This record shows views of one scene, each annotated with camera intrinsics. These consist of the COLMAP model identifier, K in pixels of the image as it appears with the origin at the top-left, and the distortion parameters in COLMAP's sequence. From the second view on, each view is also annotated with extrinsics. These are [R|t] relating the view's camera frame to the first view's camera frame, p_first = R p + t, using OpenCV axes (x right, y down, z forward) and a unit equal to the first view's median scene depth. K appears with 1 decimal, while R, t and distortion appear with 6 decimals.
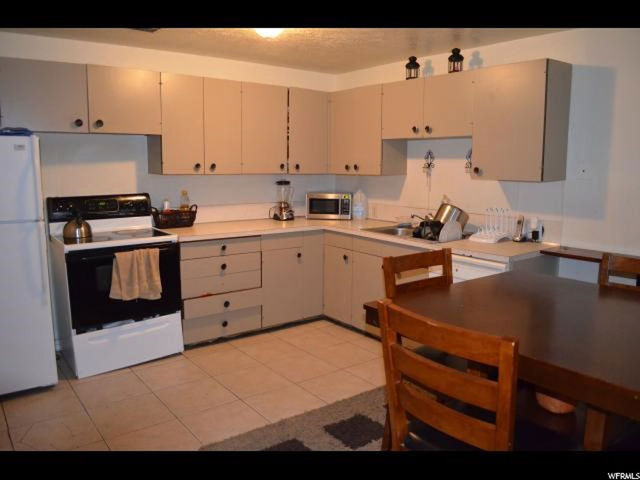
lens RADIAL K [[524.2, 0, 320.0], [0, 524.2, 240.0], [0, 0, 1]] dist [-0.012139, -0.012695]
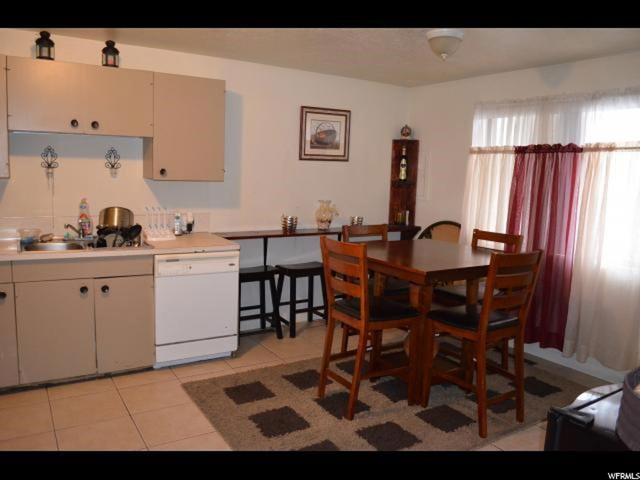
lens RADIAL K [[524.2, 0, 320.0], [0, 524.2, 240.0], [0, 0, 1]] dist [-0.012139, -0.012695]
pose [[0.122608, -0.126564, 0.984352, -0.657682], [0.130237, 0.985310, 0.110465, -0.068885], [-0.983873, 0.114656, 0.137290, 0.544149]]
